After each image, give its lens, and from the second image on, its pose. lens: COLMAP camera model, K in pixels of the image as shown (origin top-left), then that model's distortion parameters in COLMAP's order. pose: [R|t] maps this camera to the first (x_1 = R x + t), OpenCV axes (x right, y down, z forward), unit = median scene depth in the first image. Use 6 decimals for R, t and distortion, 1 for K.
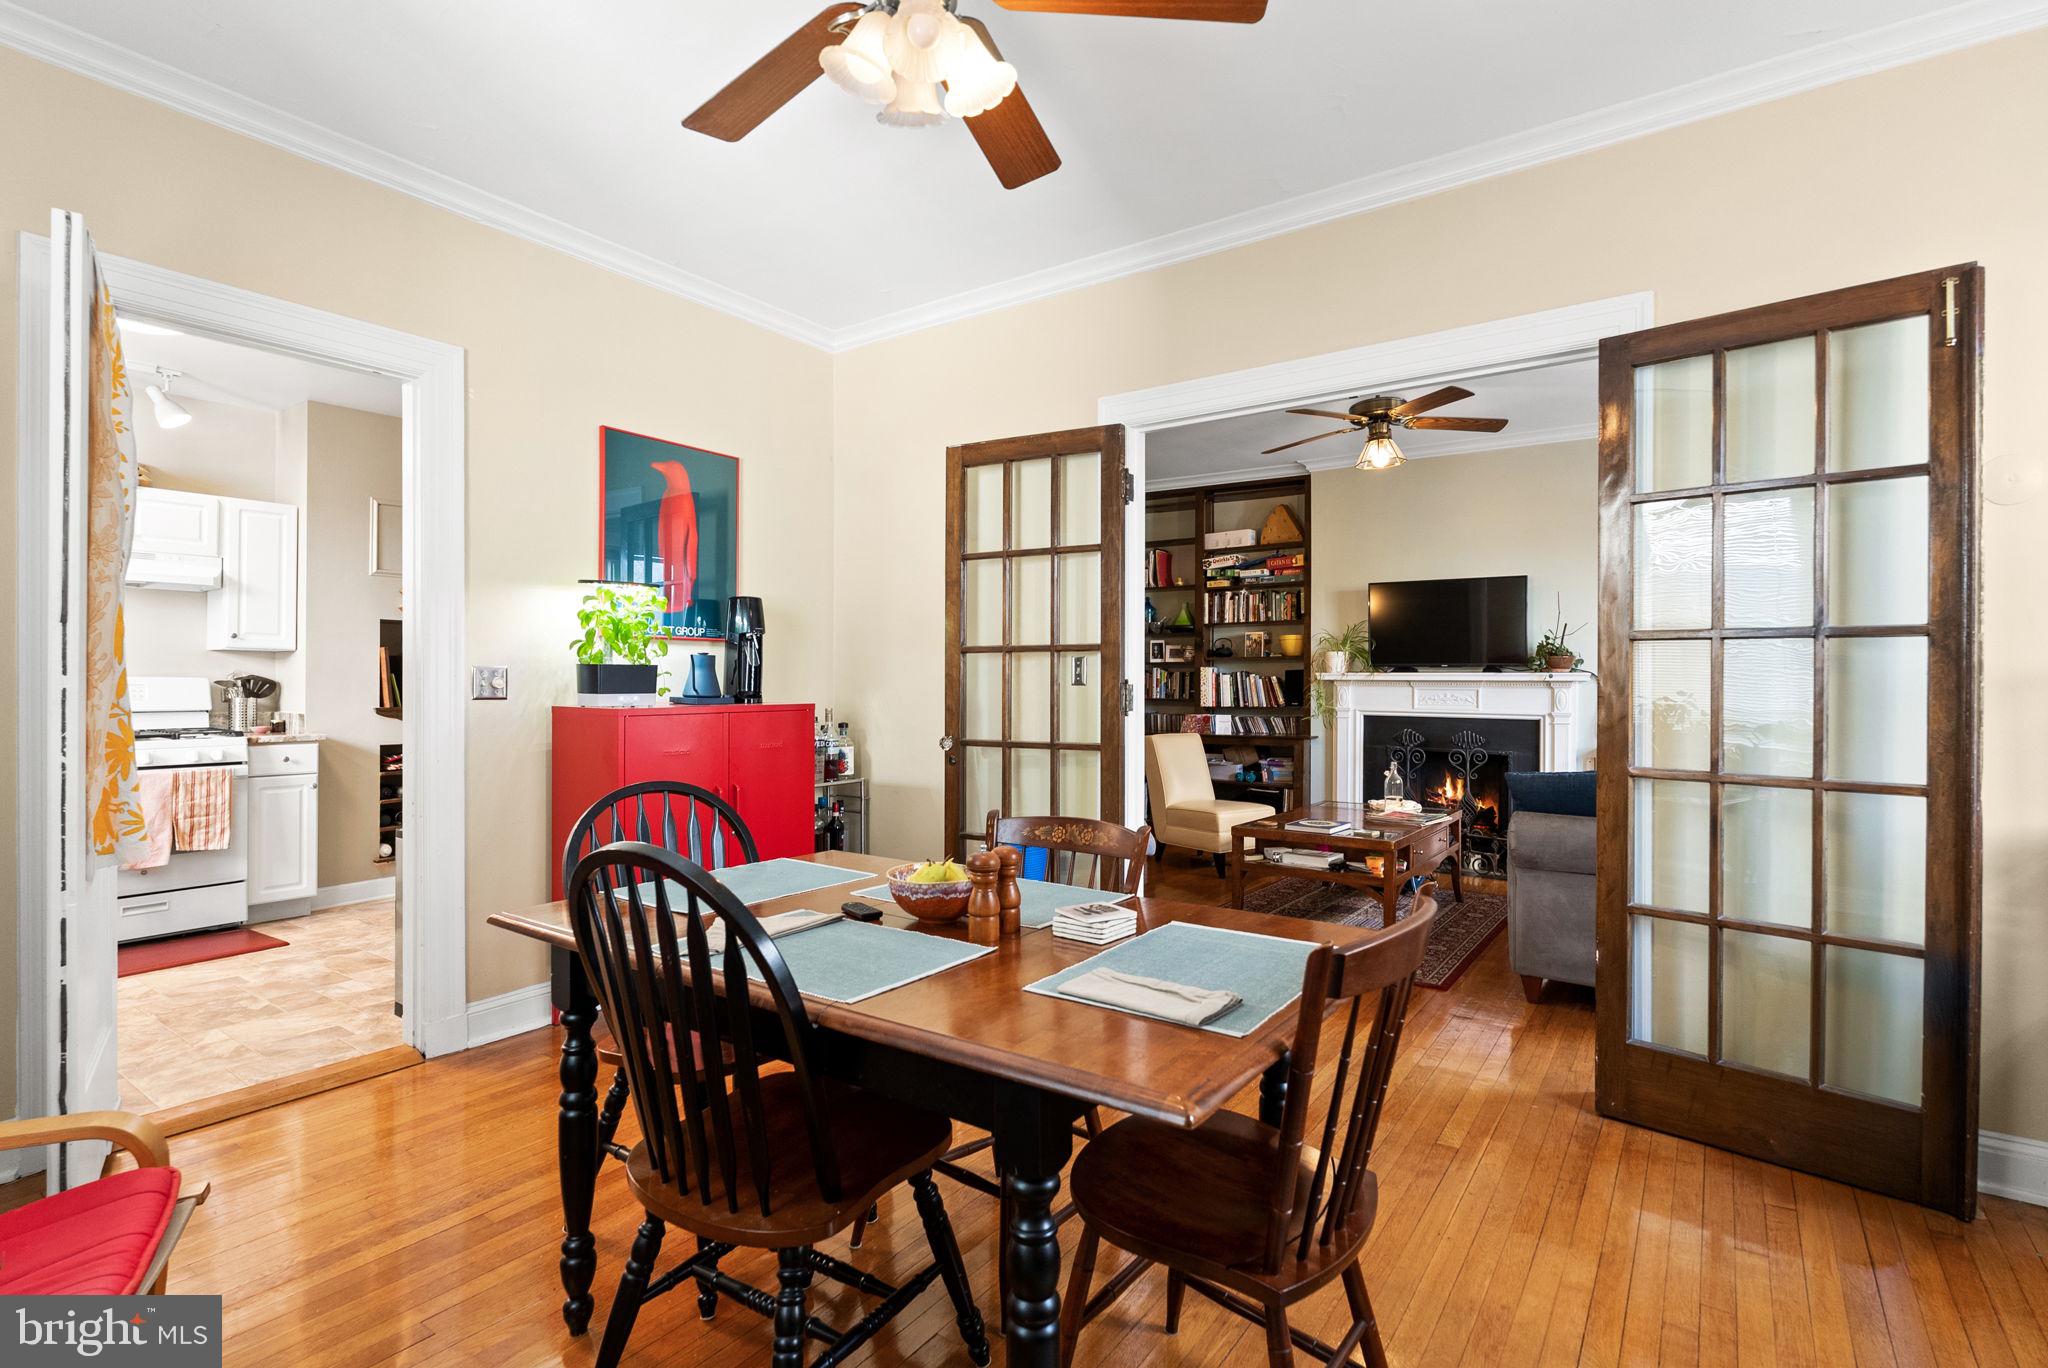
lens RADIAL K [[982.4, 0, 1024.0], [0, 982.4, 684.0], [0, 0, 1]] dist [-0.001265, -0.000004]
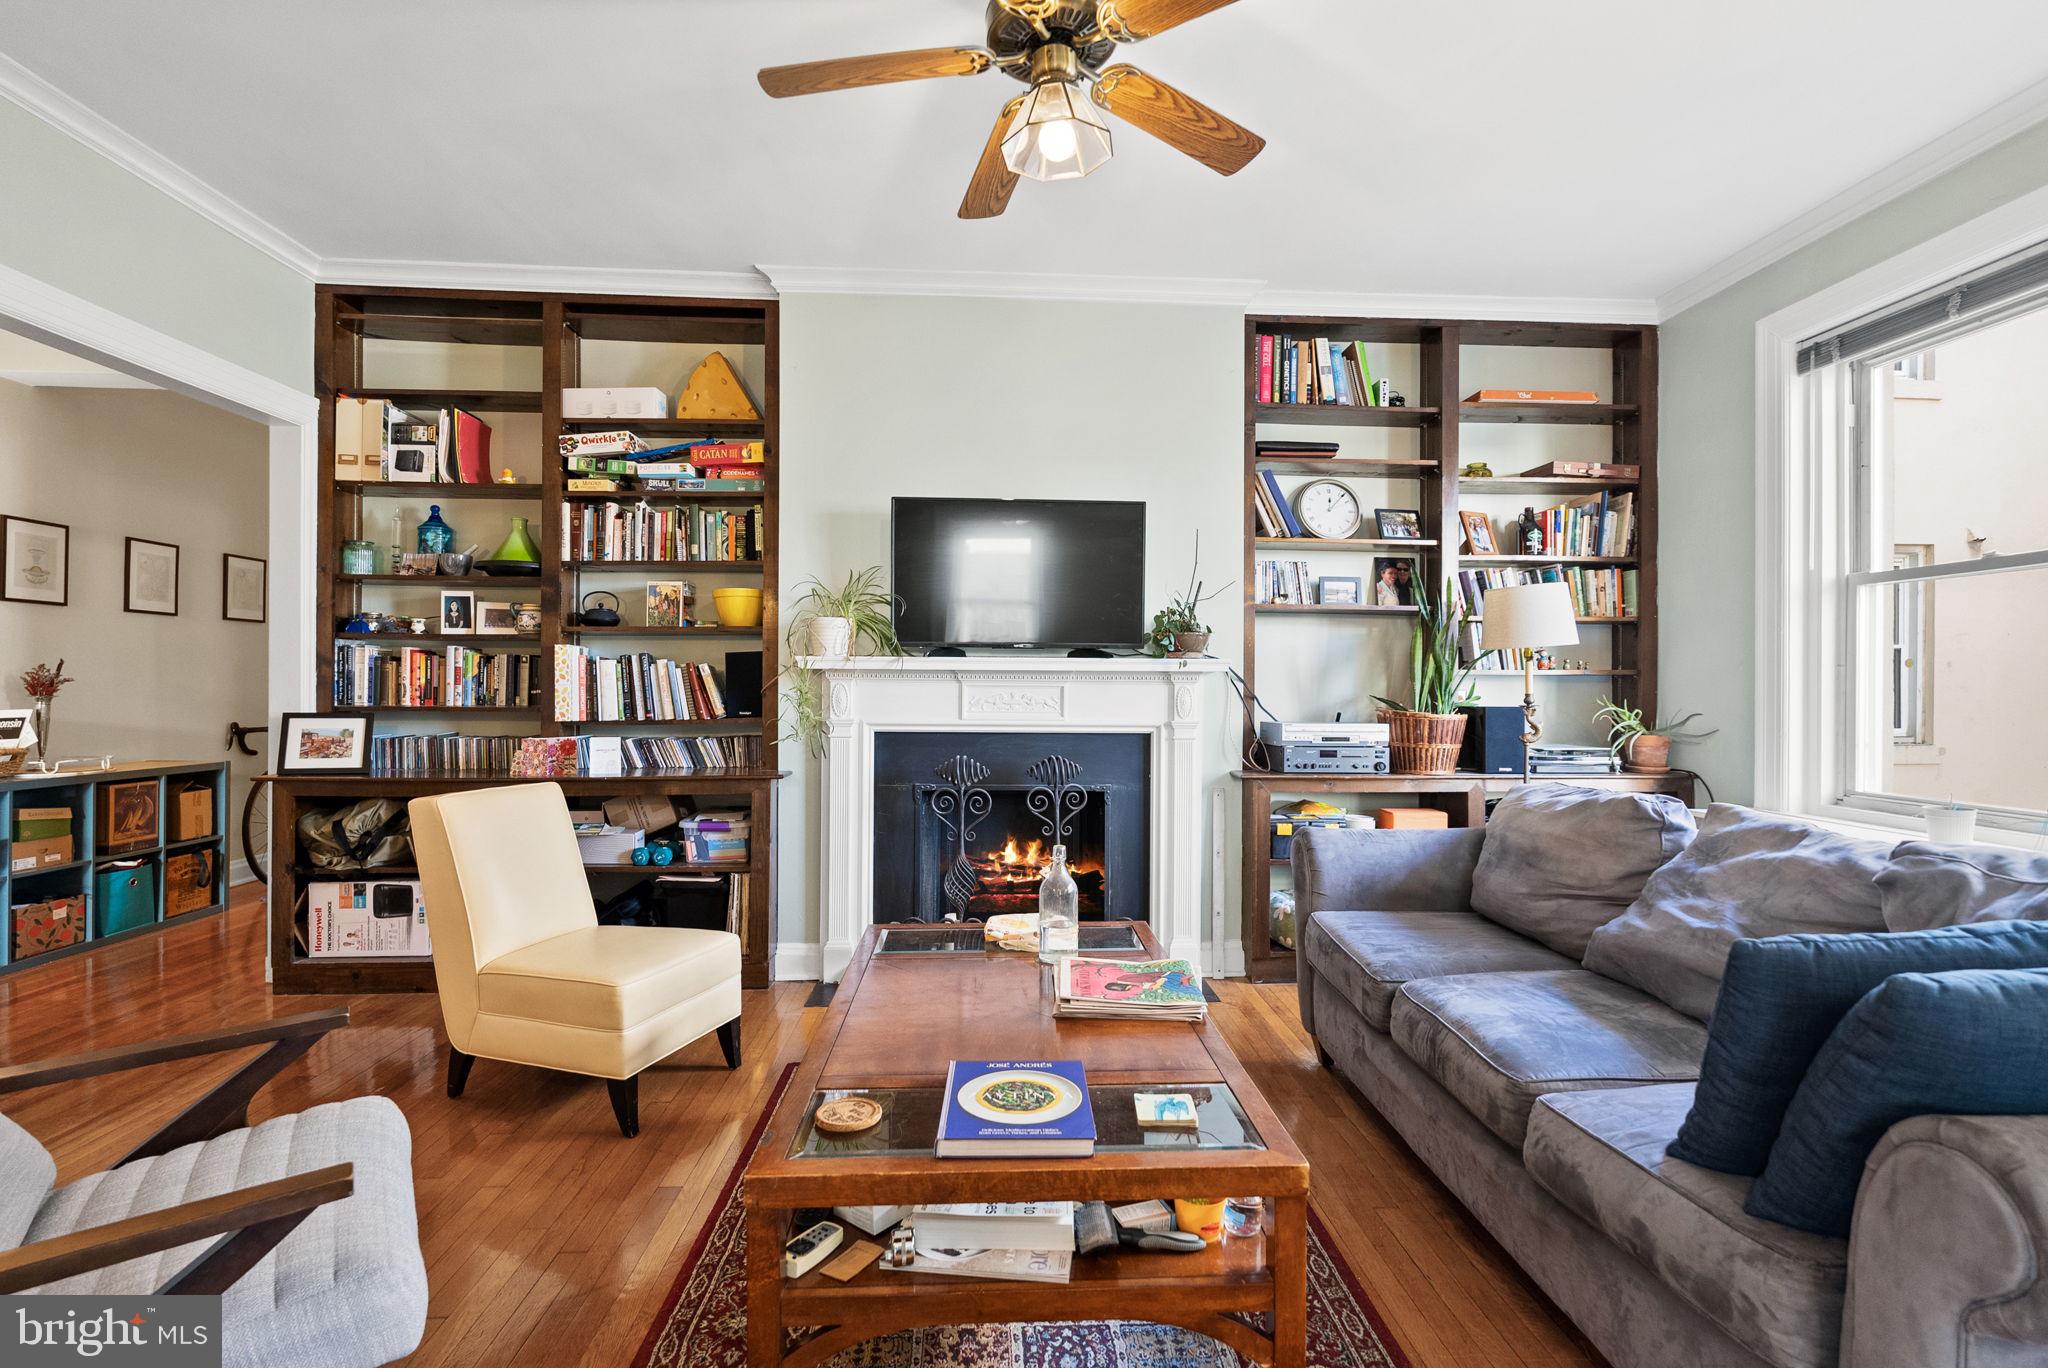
lens RADIAL K [[937.0, 0, 1024.0], [0, 937.0, 684.0], [0, 0, 1]] dist [-0.000234, 0.000001]
pose [[0.782640, 0.001982, 0.622472, 0.069349], [0.000645, 0.999992, -0.003996, 0.005798], [-0.622474, 0.003529, 0.782632, 0.479855]]
